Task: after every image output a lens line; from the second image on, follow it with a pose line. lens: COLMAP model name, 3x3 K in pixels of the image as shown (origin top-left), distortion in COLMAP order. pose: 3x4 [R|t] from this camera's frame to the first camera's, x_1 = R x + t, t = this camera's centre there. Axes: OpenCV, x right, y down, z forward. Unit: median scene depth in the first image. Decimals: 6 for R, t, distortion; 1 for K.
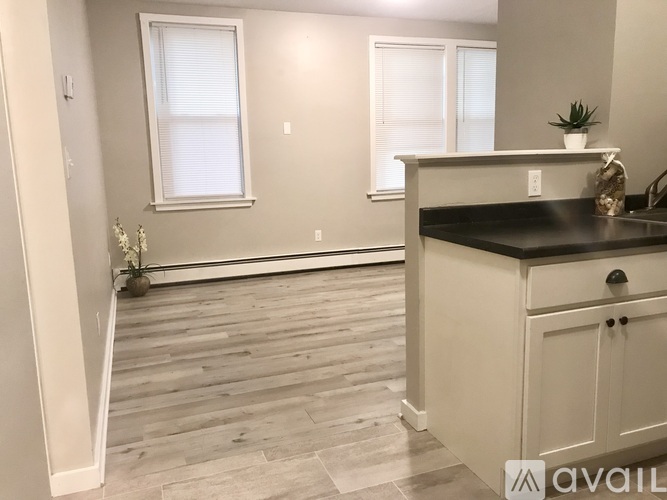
lens RADIAL K [[543.5, 0, 328.0], [0, 543.5, 249.3], [0, 0, 1]] dist [0.029102, -0.028001]
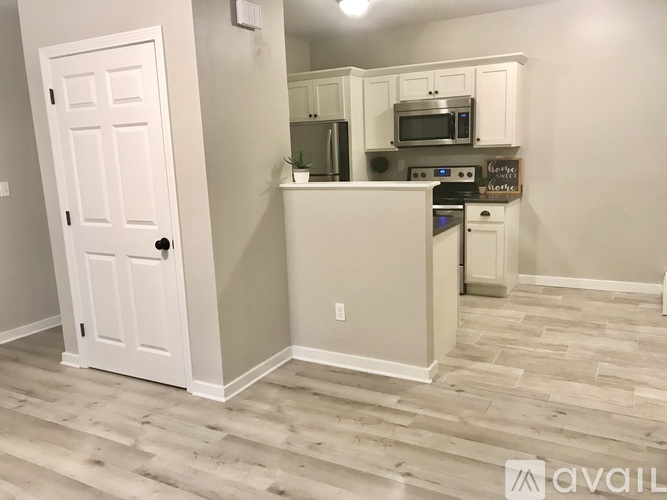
lens RADIAL K [[543.5, 0, 336.0], [0, 543.5, 252.6], [0, 0, 1]] dist [0.029102, -0.028001]
pose [[-0.654550, -0.086991, 0.750998, -0.566305], [0.184876, 0.944782, 0.270571, -0.322191], [-0.733066, 0.315943, -0.602324, 1.566021]]
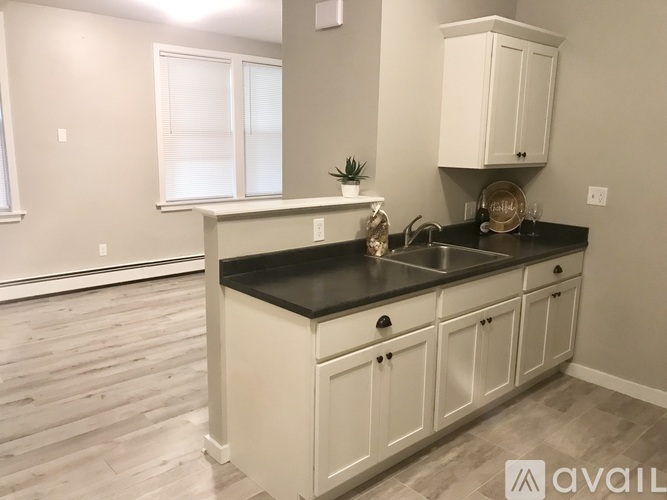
lens RADIAL K [[543.5, 0, 334.3], [0, 543.5, 250.8], [0, 0, 1]] dist [0.029102, -0.028001]
pose [[0.922314, -0.030369, 0.385247, -0.024938], [0.019487, 0.999294, 0.032121, -0.091508], [-0.385950, -0.022119, 0.922254, -0.049768]]
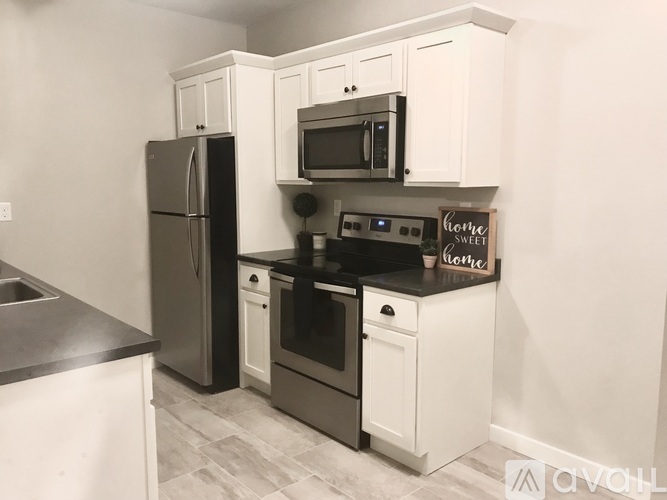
lens RADIAL K [[543.5, 0, 332.8], [0, 543.5, 249.0], [0, 0, 1]] dist [0.029102, -0.028001]
pose [[-0.365789, -0.088157, 0.926513, -0.451081], [0.164059, 0.973808, 0.157428, -0.218684], [-0.916124, 0.209588, -0.341746, 0.961344]]
